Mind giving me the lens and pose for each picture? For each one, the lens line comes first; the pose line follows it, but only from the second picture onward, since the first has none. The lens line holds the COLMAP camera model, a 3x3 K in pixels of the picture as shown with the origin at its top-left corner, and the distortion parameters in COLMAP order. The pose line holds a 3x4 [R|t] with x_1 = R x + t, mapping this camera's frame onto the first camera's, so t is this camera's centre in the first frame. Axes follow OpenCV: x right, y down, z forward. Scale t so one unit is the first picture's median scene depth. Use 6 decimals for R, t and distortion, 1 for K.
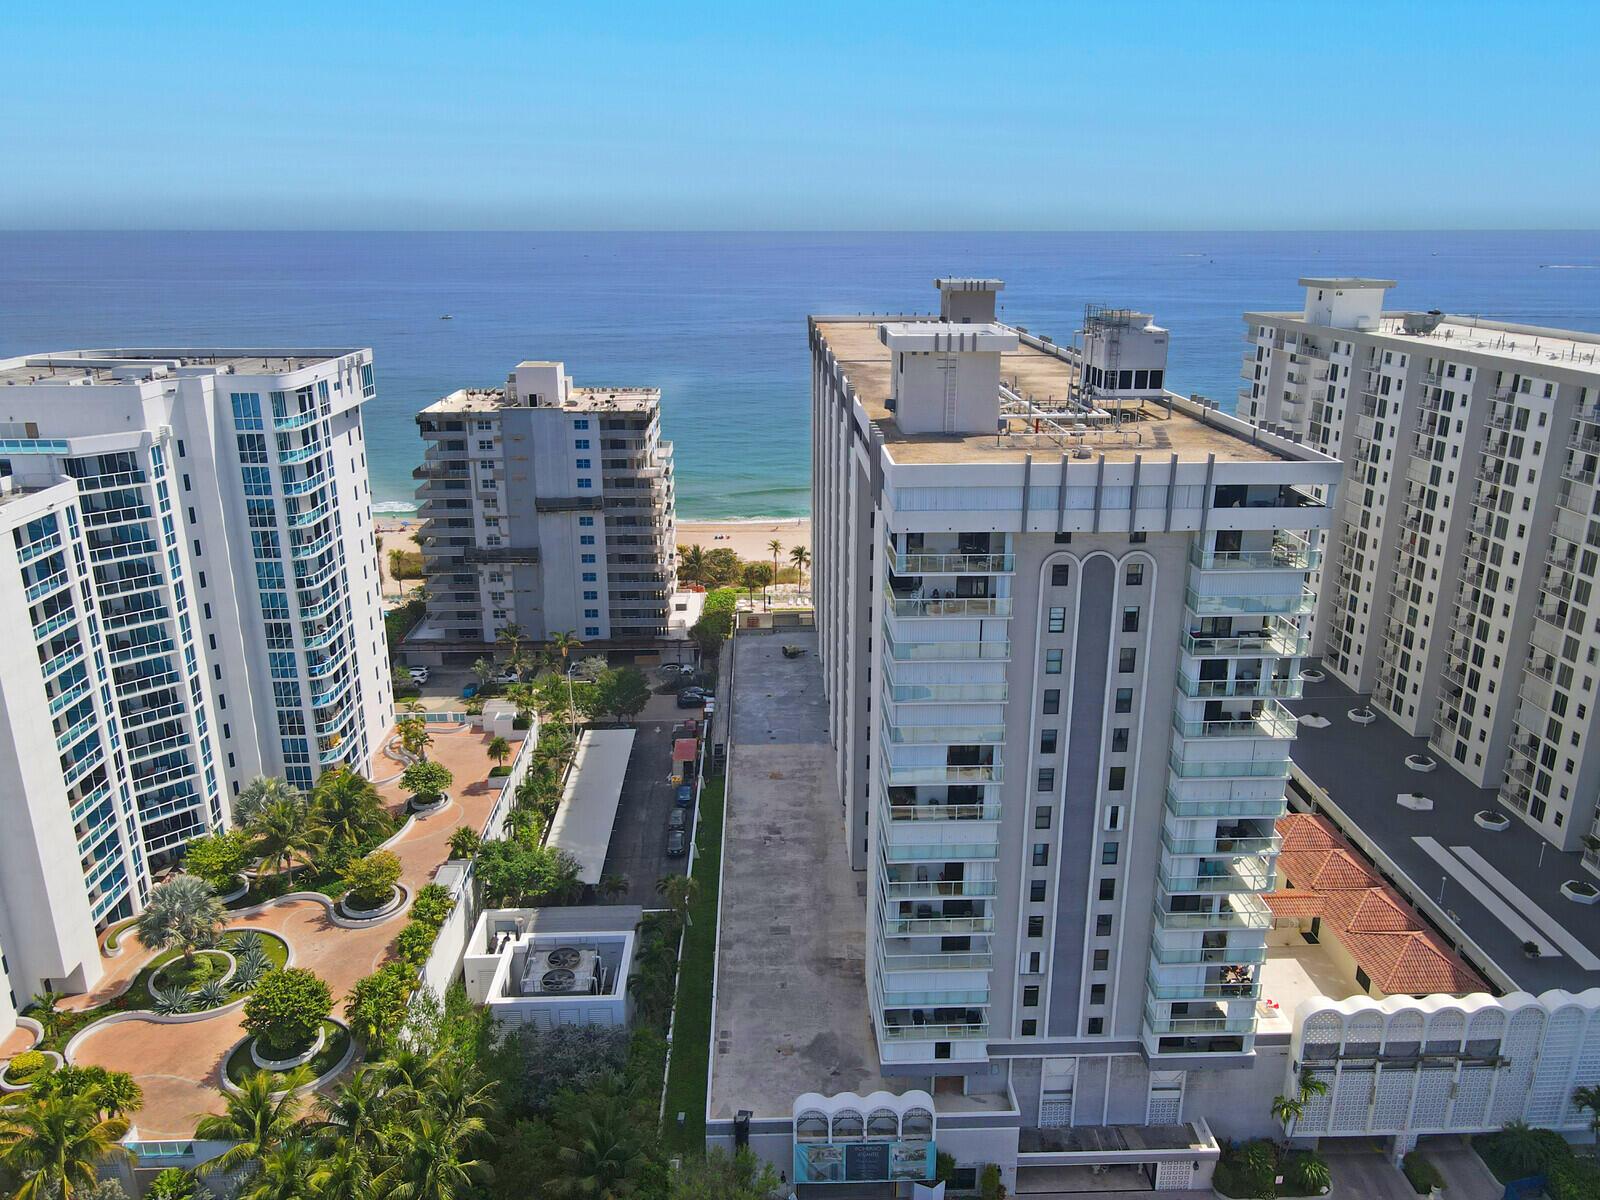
lens RADIAL K [[1180.0, 0, 804.6], [0, 1180.0, 593.7], [0, 0, 1]] dist [-0.006485, 0.038907]
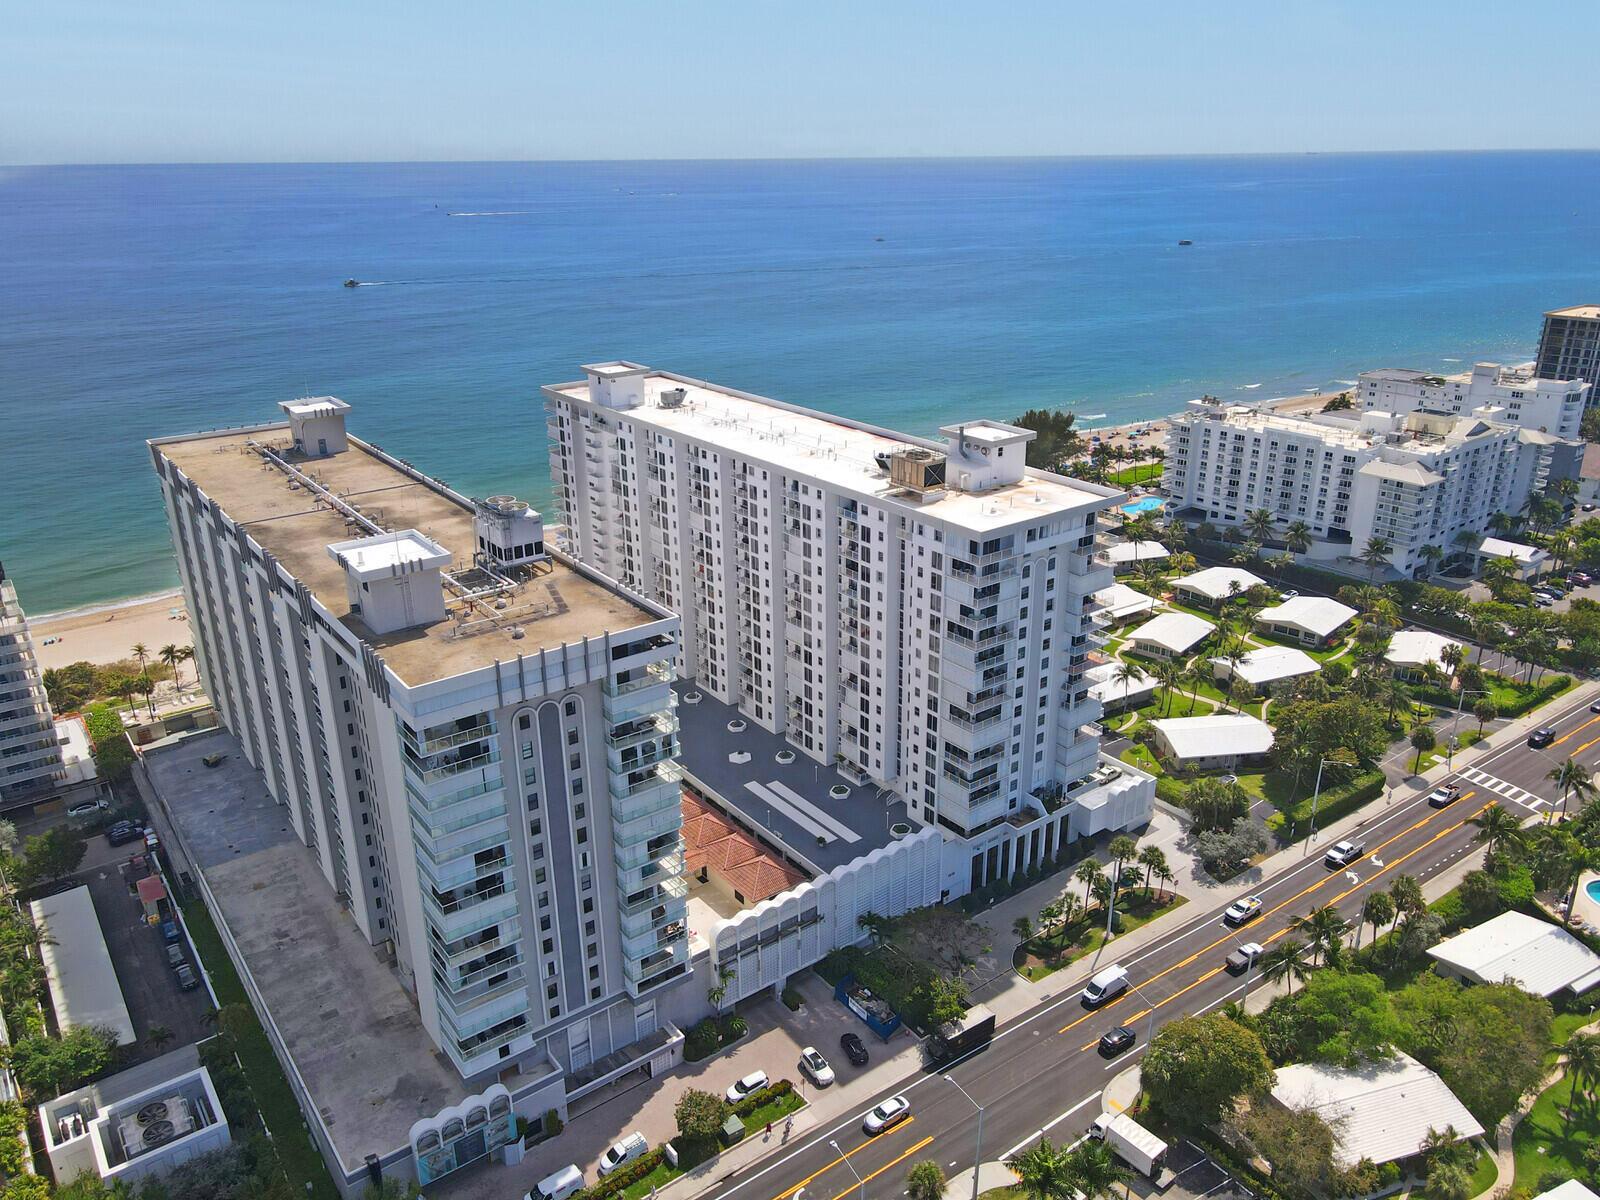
lens RADIAL K [[1180.0, 0, 804.6], [0, 1180.0, 593.7], [0, 0, 1]] dist [-0.006485, 0.038907]
pose [[0.820142, -0.209716, 0.532341, -0.174625], [0.180618, 0.977726, 0.106910, -0.185277], [-0.542904, 0.008469, 0.839752, -0.309754]]
